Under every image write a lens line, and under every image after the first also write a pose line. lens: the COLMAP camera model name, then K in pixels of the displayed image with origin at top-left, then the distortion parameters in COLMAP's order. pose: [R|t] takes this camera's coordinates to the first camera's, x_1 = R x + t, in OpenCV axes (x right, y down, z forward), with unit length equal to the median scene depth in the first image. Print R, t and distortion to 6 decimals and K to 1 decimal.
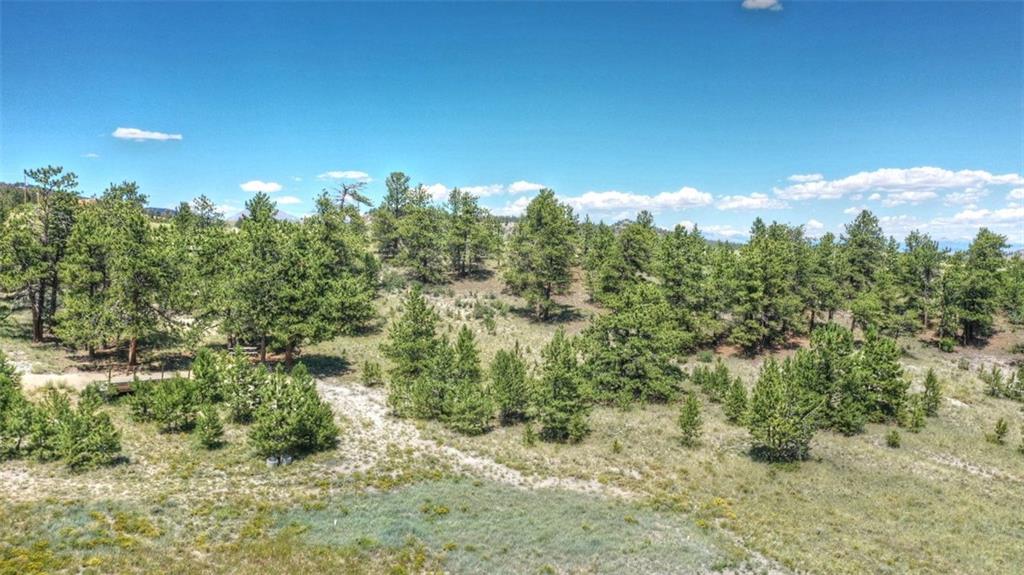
lens RADIAL K [[823.7, 0, 506.6], [0, 823.7, 288.3], [0, 0, 1]] dist [0.006437, -0.008528]
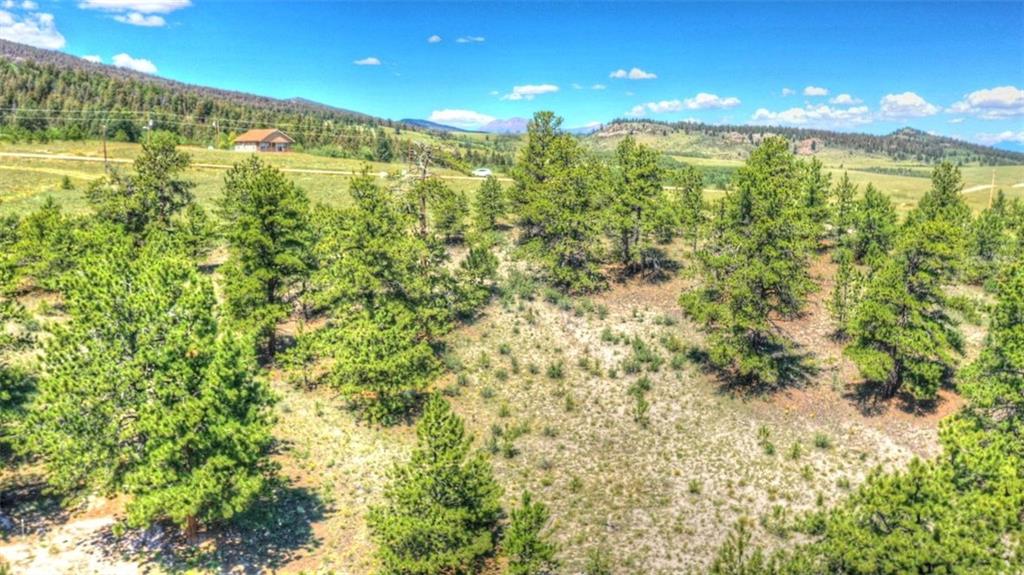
lens RADIAL K [[823.7, 0, 510.8], [0, 823.7, 281.6], [0, 0, 1]] dist [0.006437, -0.008528]
pose [[0.956142, 0.047369, -0.289047, 0.048667], [-0.016980, 0.994141, 0.106749, -0.086397], [0.292410, -0.097159, 0.951345, 0.397757]]
